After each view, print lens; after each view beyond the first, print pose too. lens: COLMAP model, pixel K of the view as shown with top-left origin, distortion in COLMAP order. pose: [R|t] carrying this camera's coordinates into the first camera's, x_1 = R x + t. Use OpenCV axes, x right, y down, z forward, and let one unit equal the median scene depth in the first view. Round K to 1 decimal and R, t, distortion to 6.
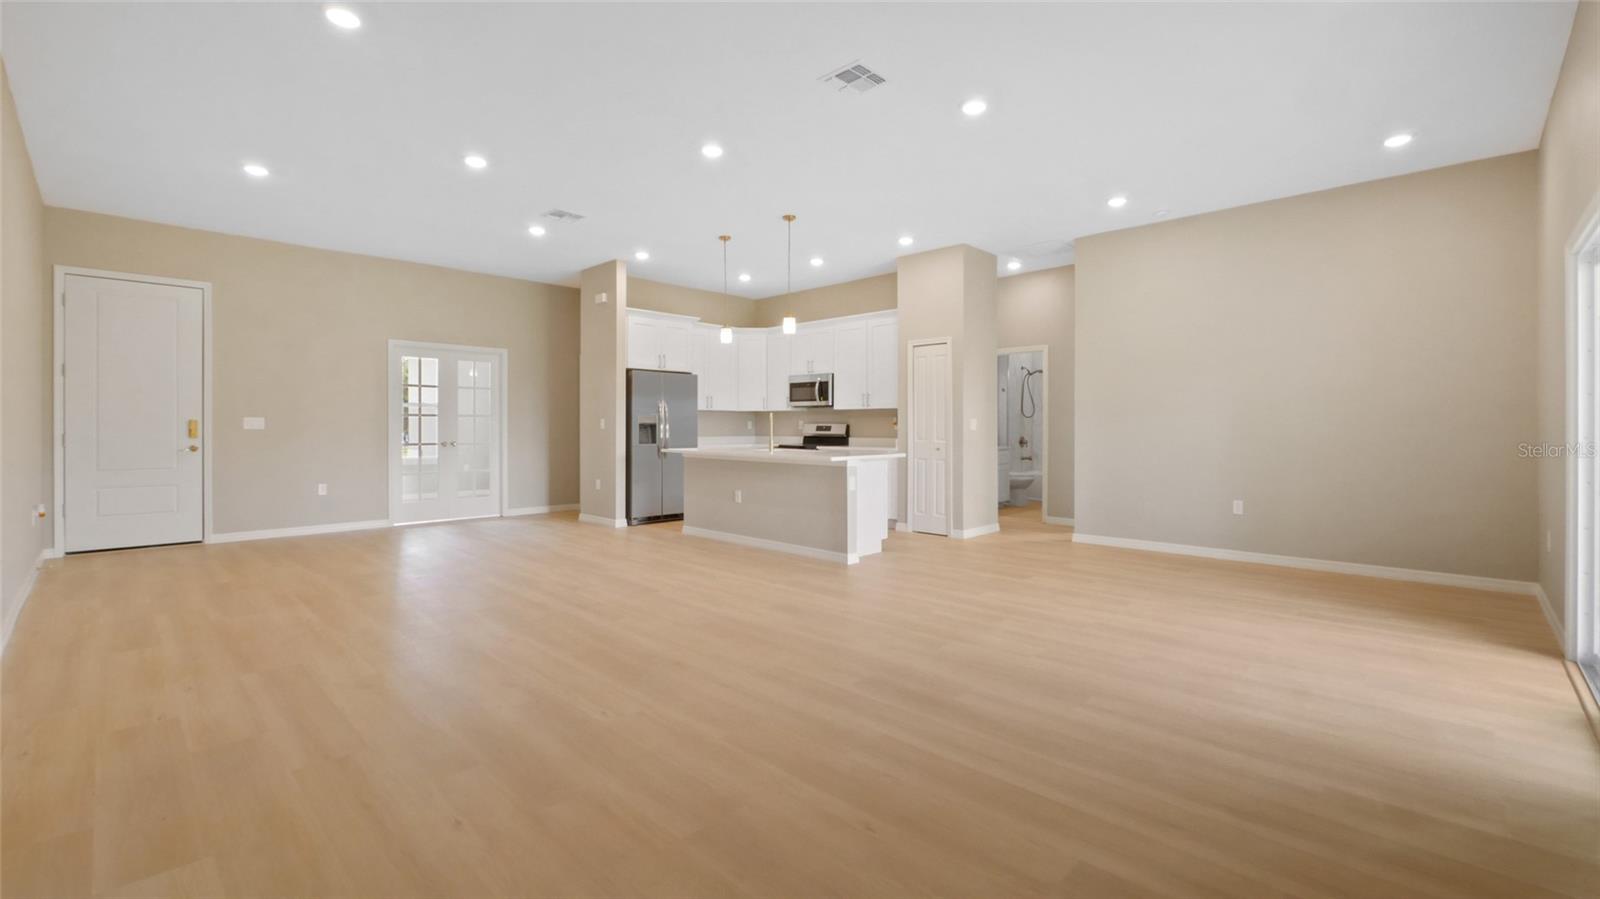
lens RADIAL K [[672.2, 0, 791.6], [0, 672.2, 428.5], [0, 0, 1]] dist [-0.009593, 0.001336]
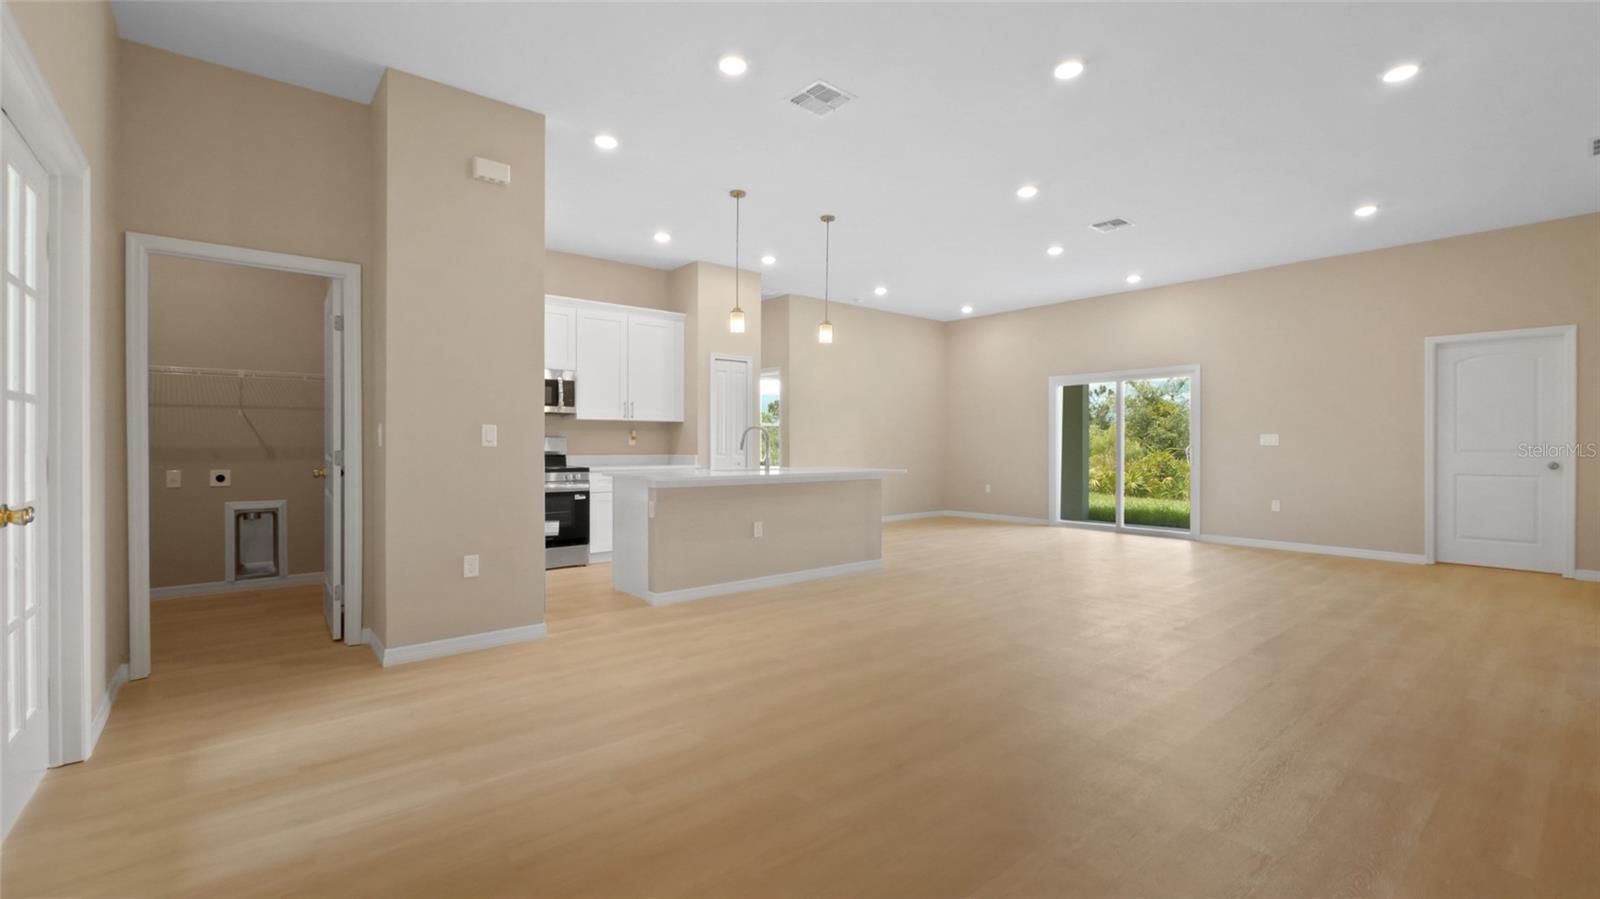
lens RADIAL K [[672.2, 0, 800.1], [0, 672.2, 445.6], [0, 0, 1]] dist [-0.009593, 0.001336]
pose [[0.096166, -0.005065, 0.995352, -0.733378], [0.002173, 0.999986, 0.004878, -0.001458], [-0.995363, 0.001693, 0.096176, 0.745193]]
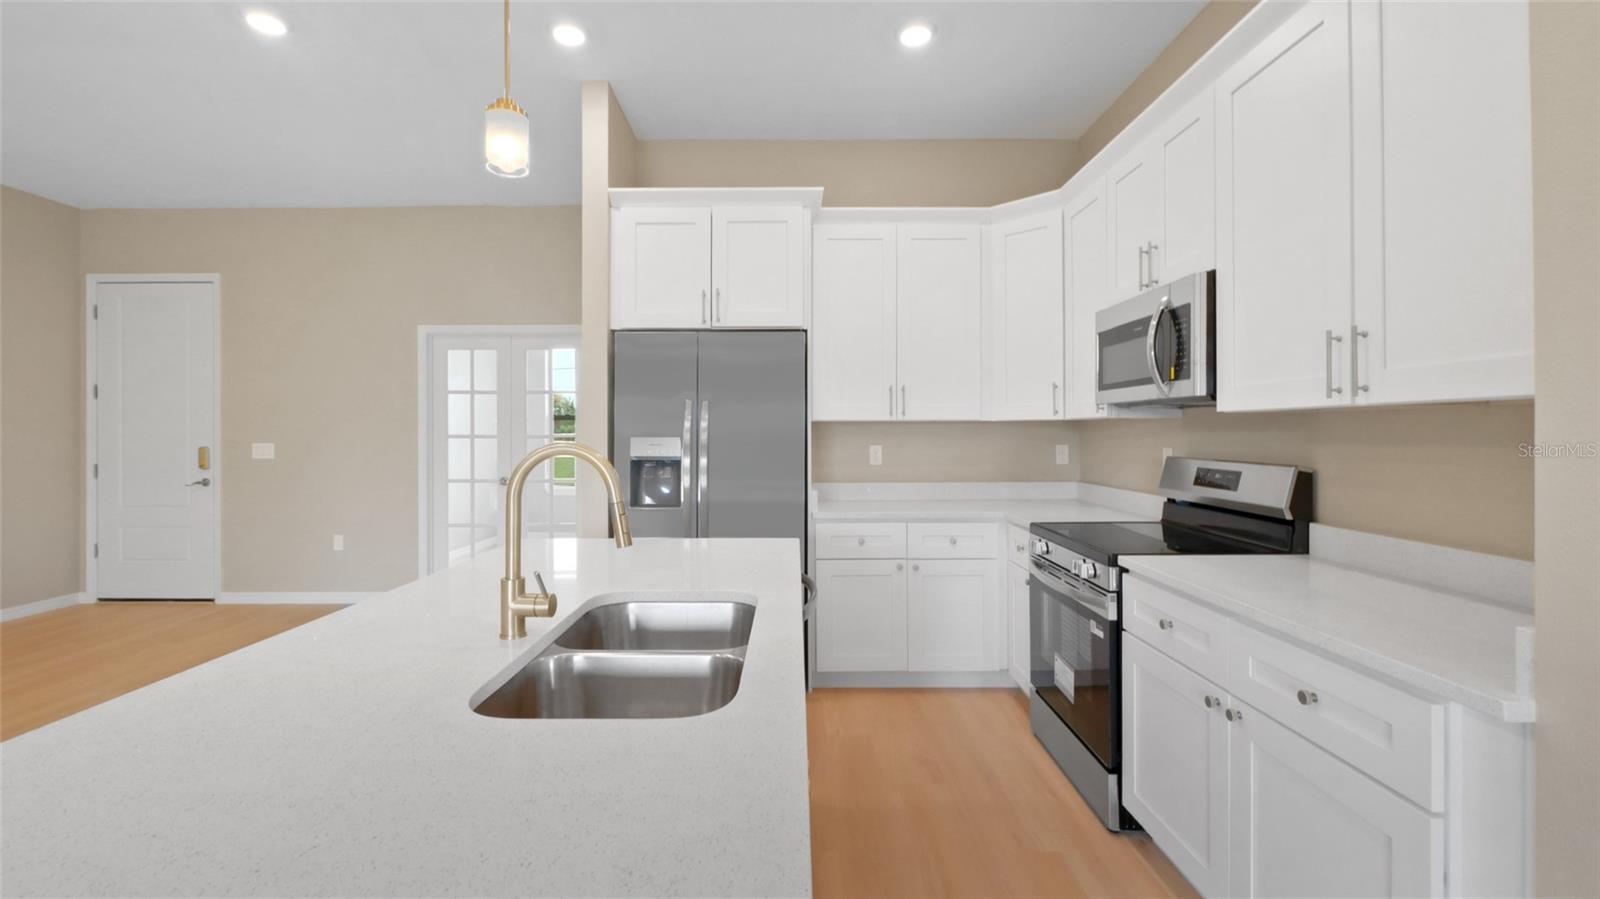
lens RADIAL K [[672.2, 0, 795.3], [0, 672.2, 431.7], [0, 0, 1]] dist [-0.009593, 0.001336]
pose [[0.701216, -0.004723, -0.712933, 0.144343], [0.001044, 0.999984, -0.005598, -0.021590], [0.712948, 0.003181, 0.701210, 0.783187]]
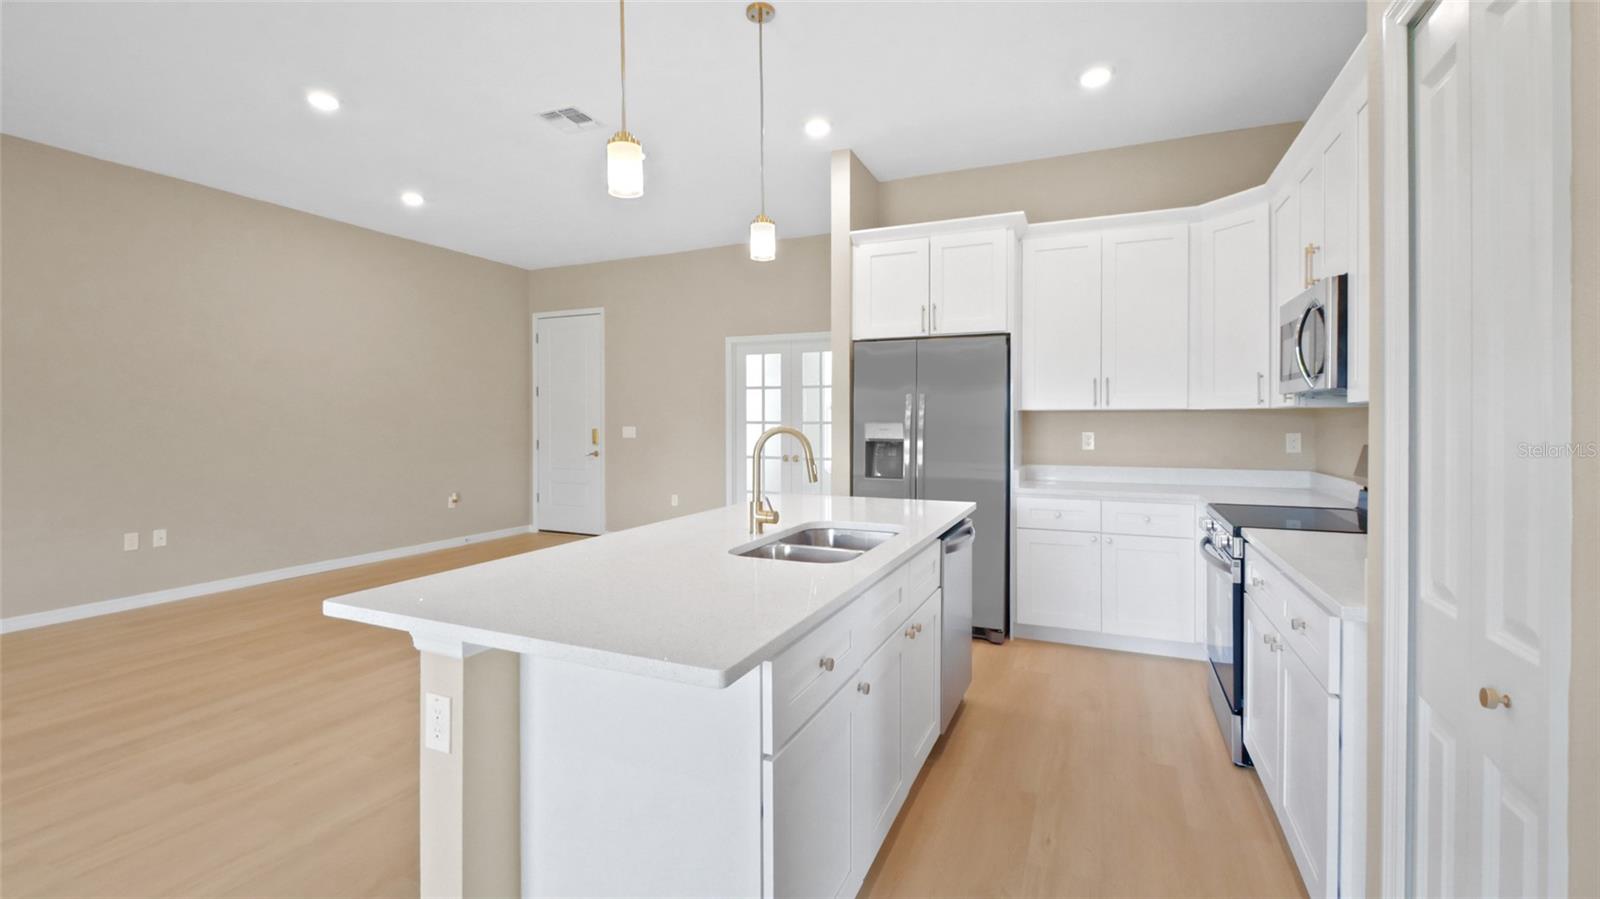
lens RADIAL K [[672.2, 0, 803.6], [0, 672.2, 423.7], [0, 0, 1]] dist [-0.009593, 0.001336]
pose [[0.359466, 0.003730, -0.933151, 0.262002], [-0.002742, 0.999992, 0.002941, -0.021880], [0.933154, 0.001501, 0.359474, 0.762154]]
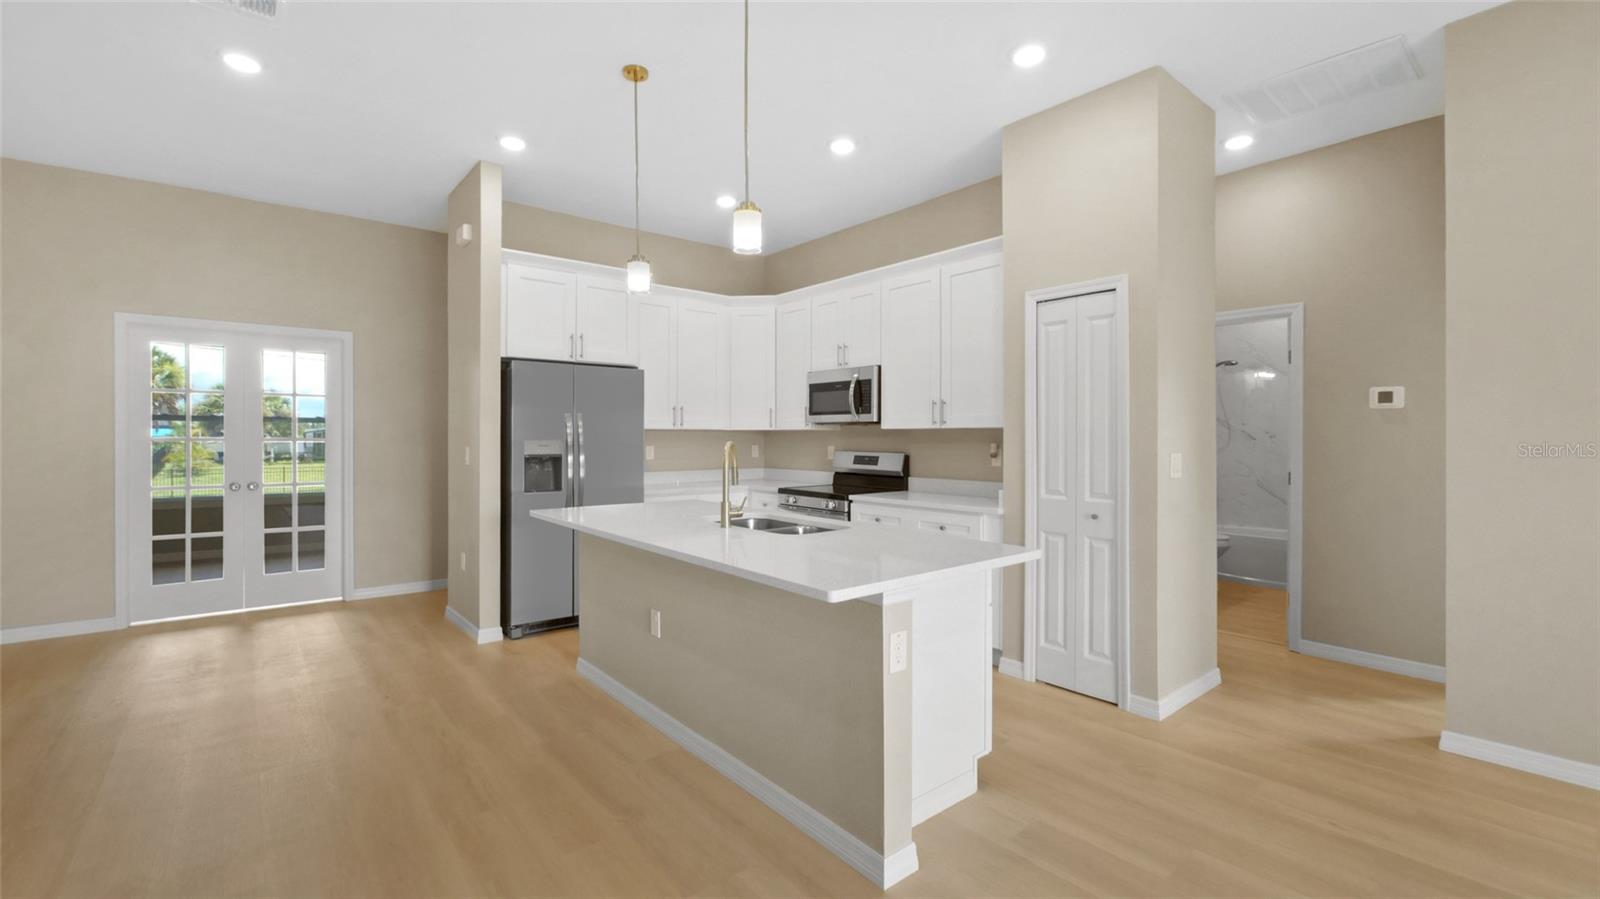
lens RADIAL K [[672.2, 0, 790.5], [0, 672.2, 436.9], [0, 0, 1]] dist [-0.009593, 0.001336]
pose [[0.994145, 0.000406, -0.108050, 0.052698], [-0.000802, 0.999993, -0.003620, -0.021375], [0.108048, 0.003685, 0.994139, 0.471602]]
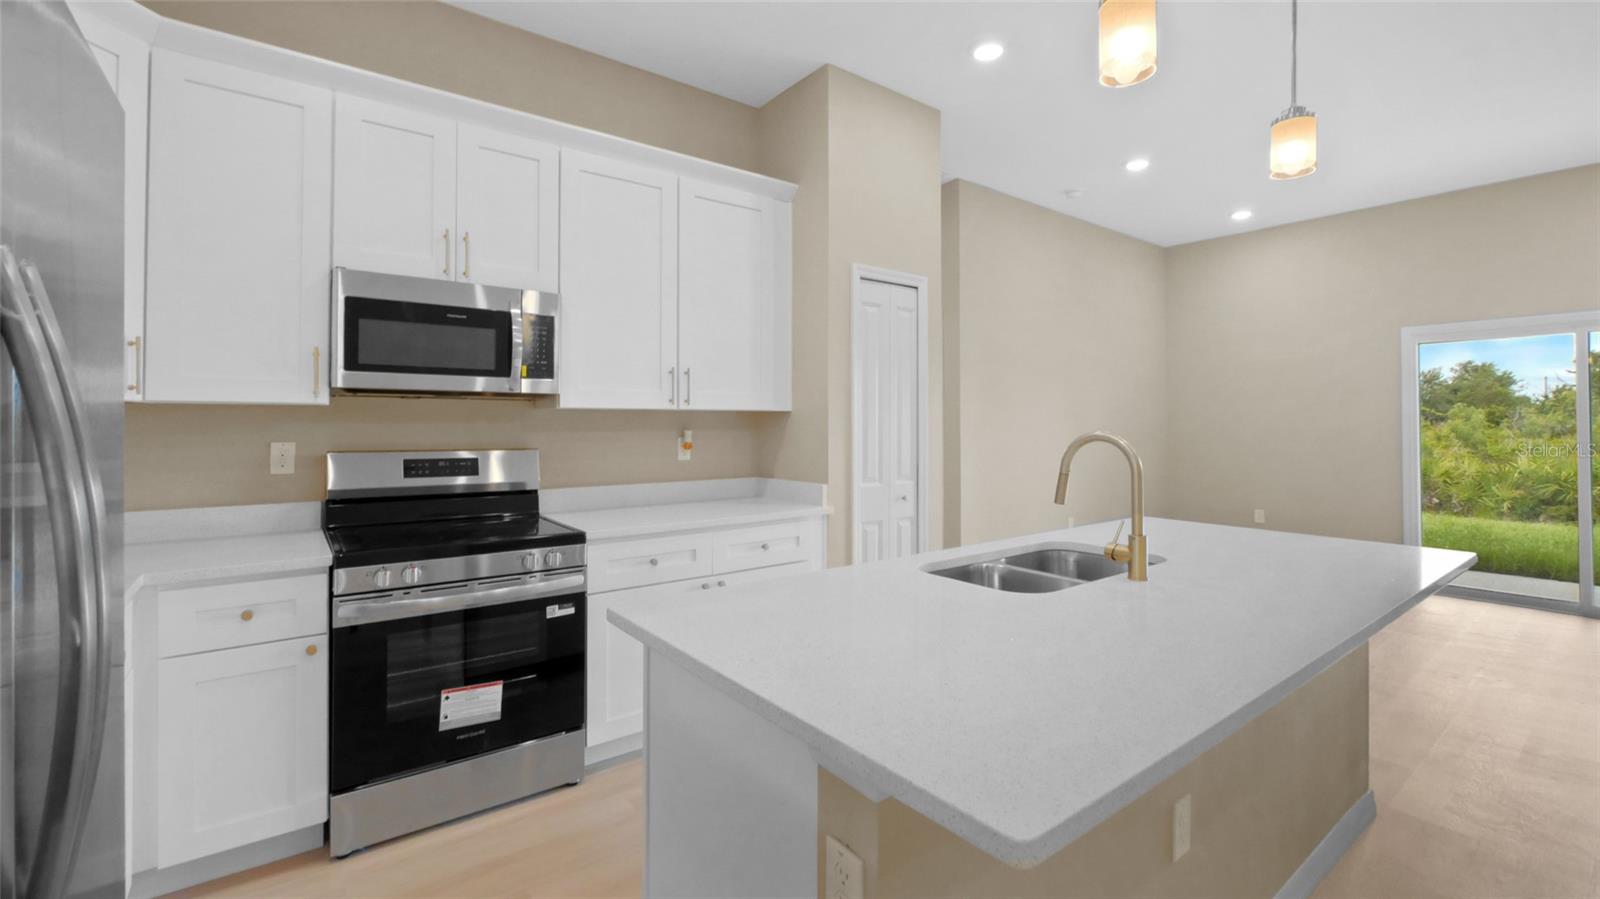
lens RADIAL K [[672.2, 0, 792.7], [0, 672.2, 412.3], [0, 0, 1]] dist [-0.009593, 0.001336]
pose [[0.150158, 0.015419, 0.988542, -0.259753], [0.003130, 0.999866, -0.016071, -0.022582], [-0.988657, 0.005508, 0.150090, 0.928168]]
